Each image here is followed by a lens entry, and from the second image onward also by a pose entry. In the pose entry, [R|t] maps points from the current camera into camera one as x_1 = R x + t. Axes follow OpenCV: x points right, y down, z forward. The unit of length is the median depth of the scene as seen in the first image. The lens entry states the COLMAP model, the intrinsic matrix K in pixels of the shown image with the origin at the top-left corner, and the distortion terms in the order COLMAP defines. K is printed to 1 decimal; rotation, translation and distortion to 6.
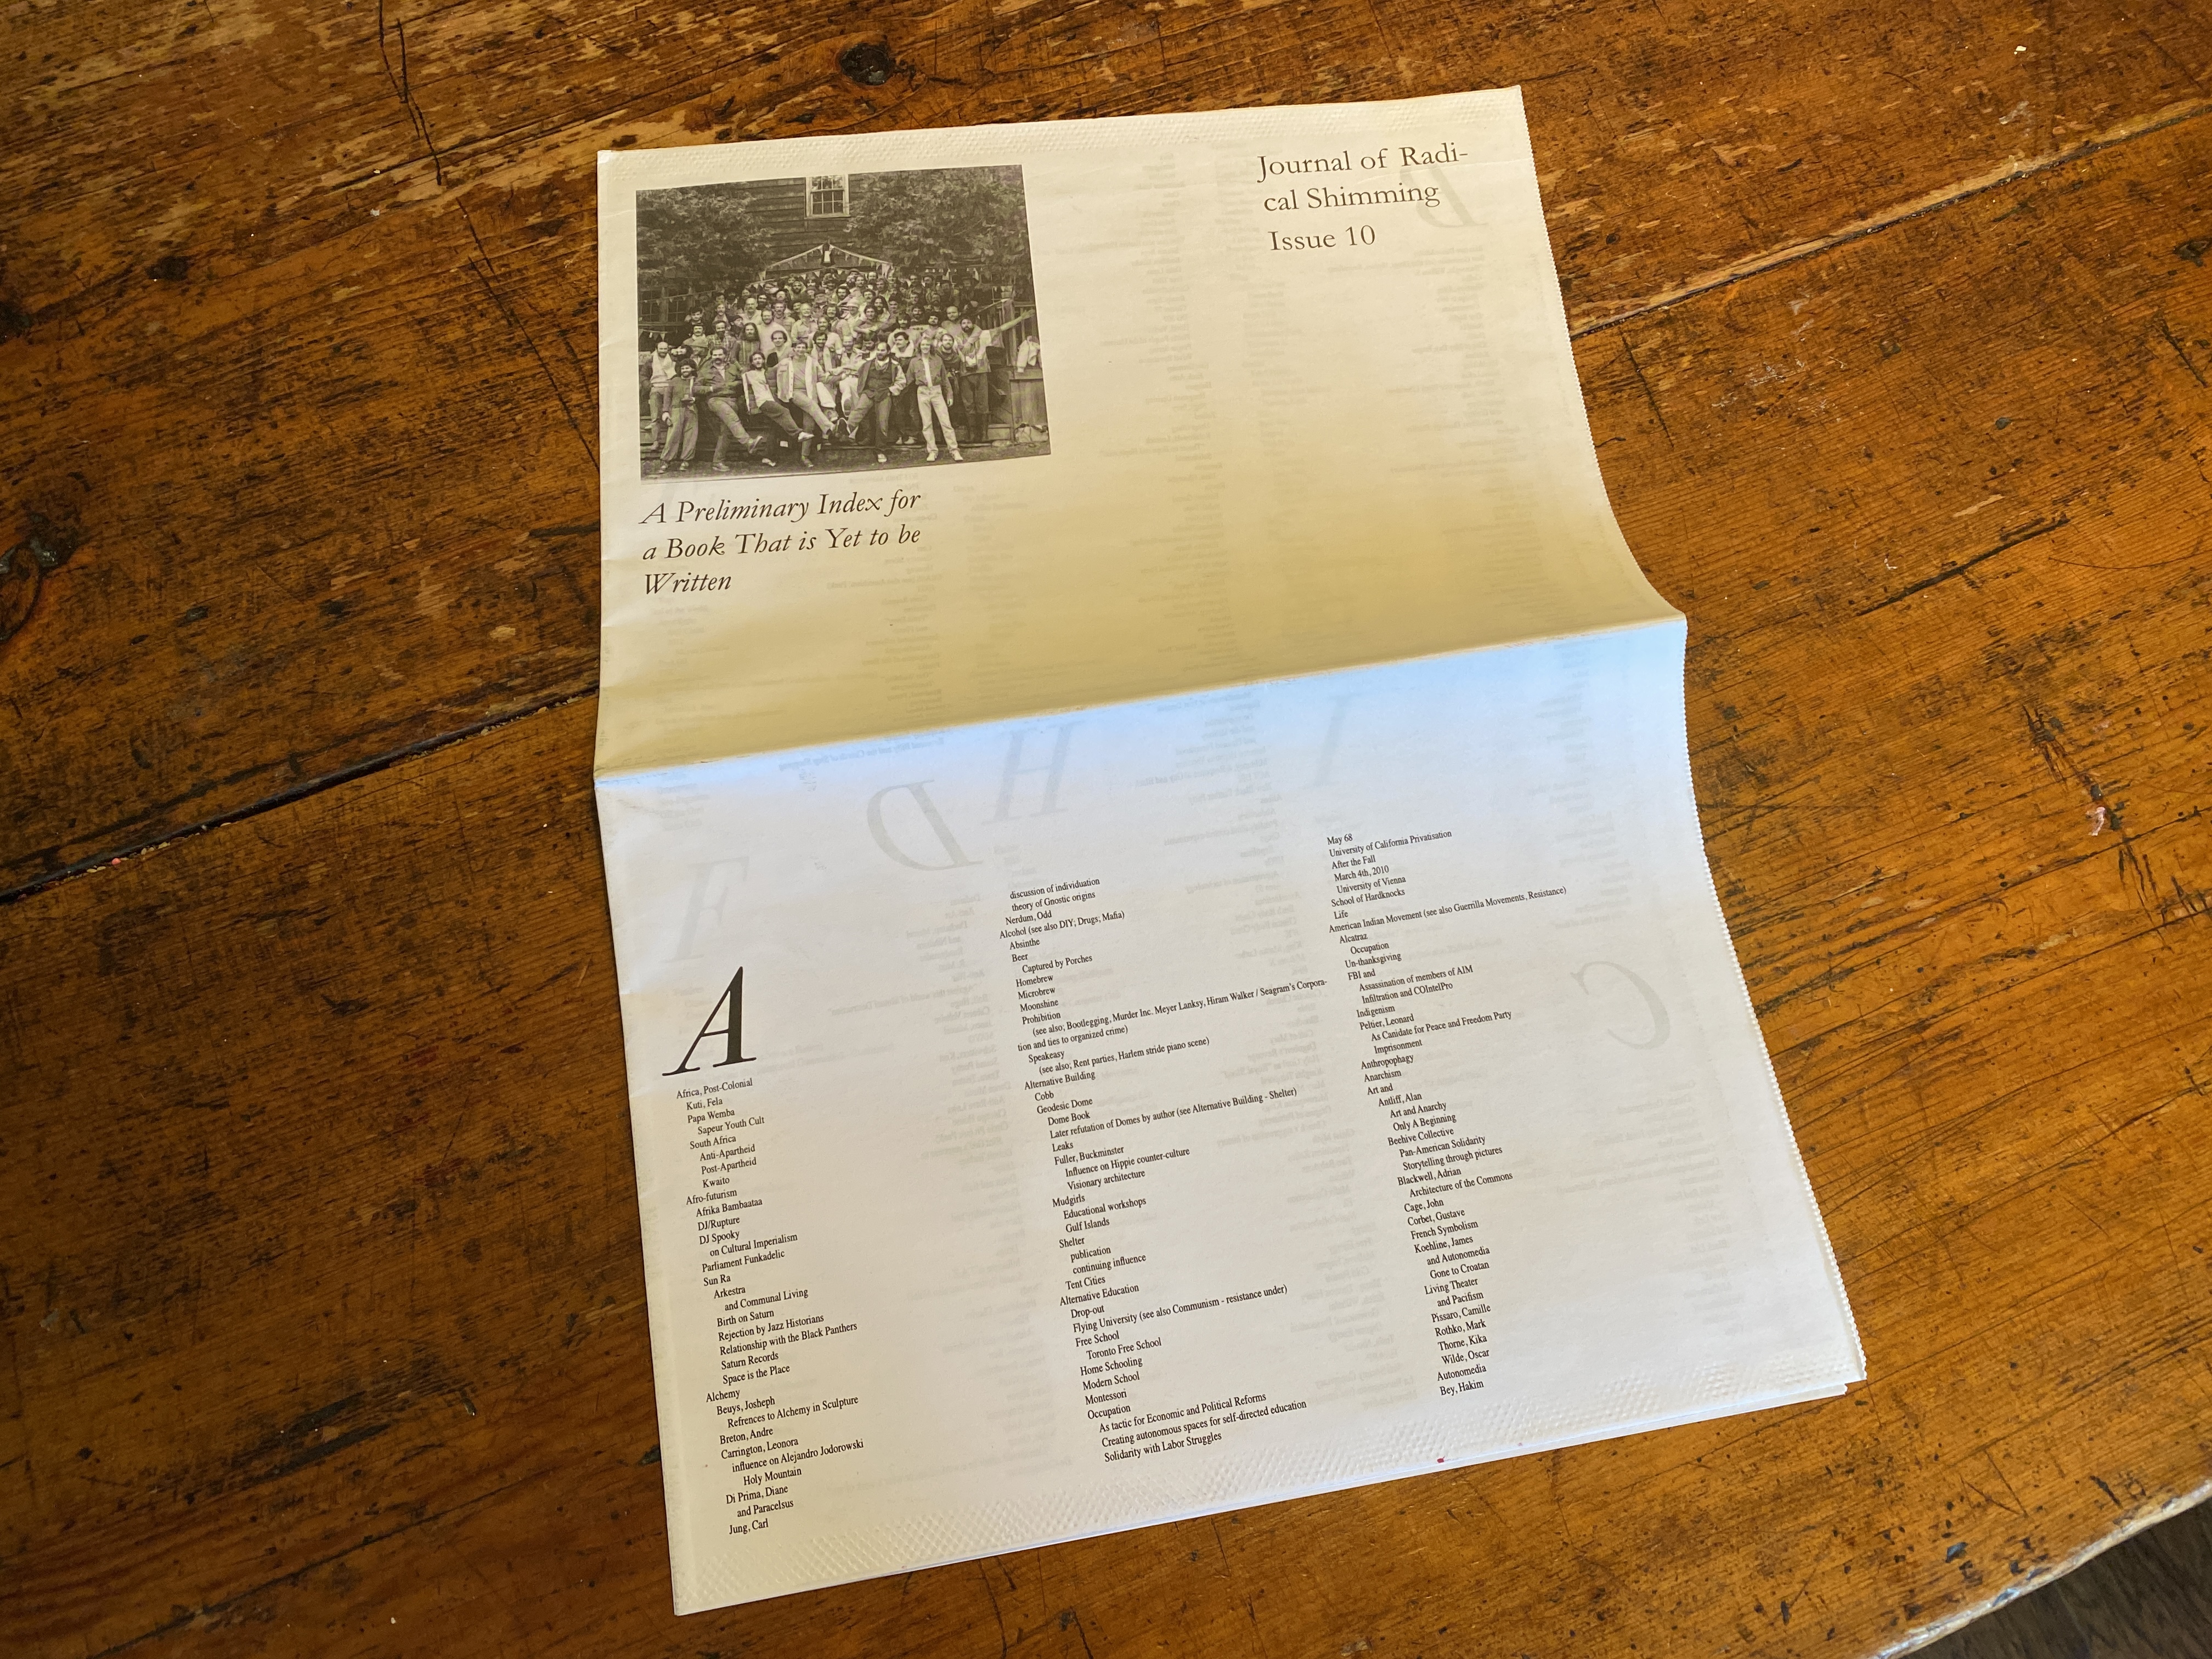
lens RADIAL K [[1727.3, 0, 1108.0], [0, 1727.3, 817.3], [0, 0, 1]] dist [-0.004637, 0.005046]
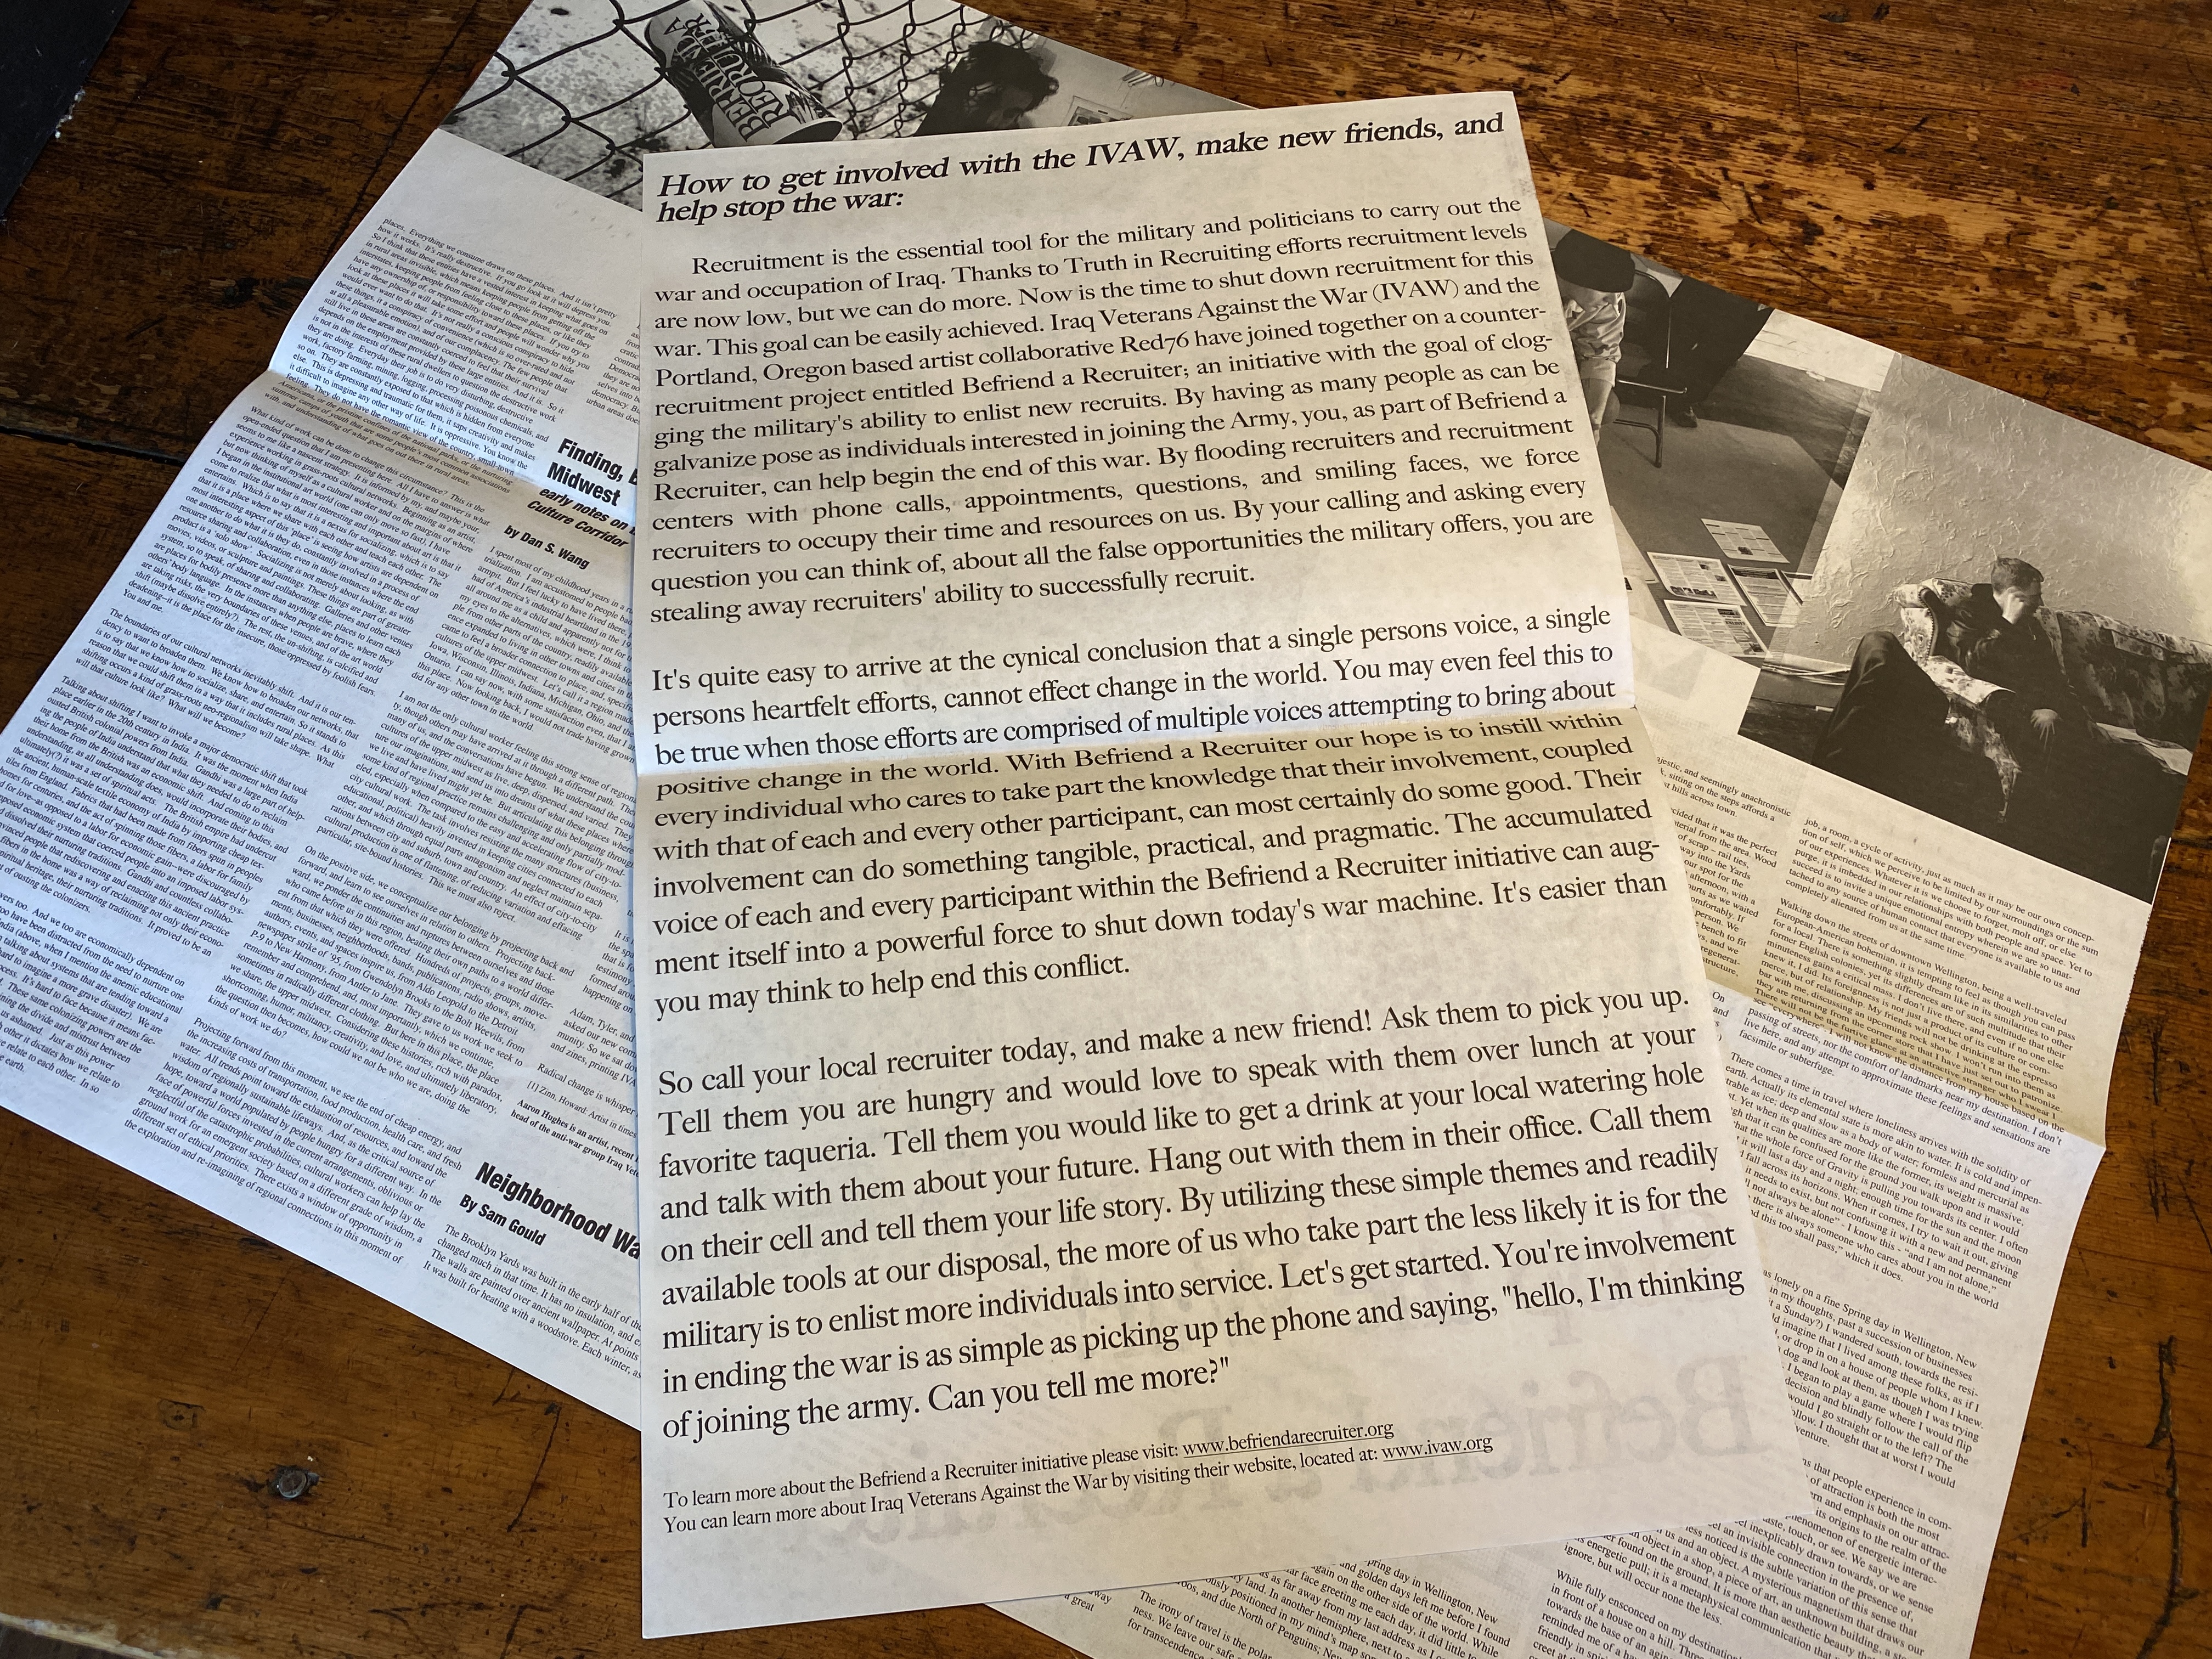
lens RADIAL K [[1727.3, 0, 1105.2], [0, 1727.3, 822.3], [0, 0, 1]] dist [-0.004637, 0.005046]
pose [[0.826596, 0.524736, -0.203448, 0.263987], [-0.528435, 0.848020, 0.040232, -0.112094], [0.193639, 0.074253, 0.978259, -0.114818]]
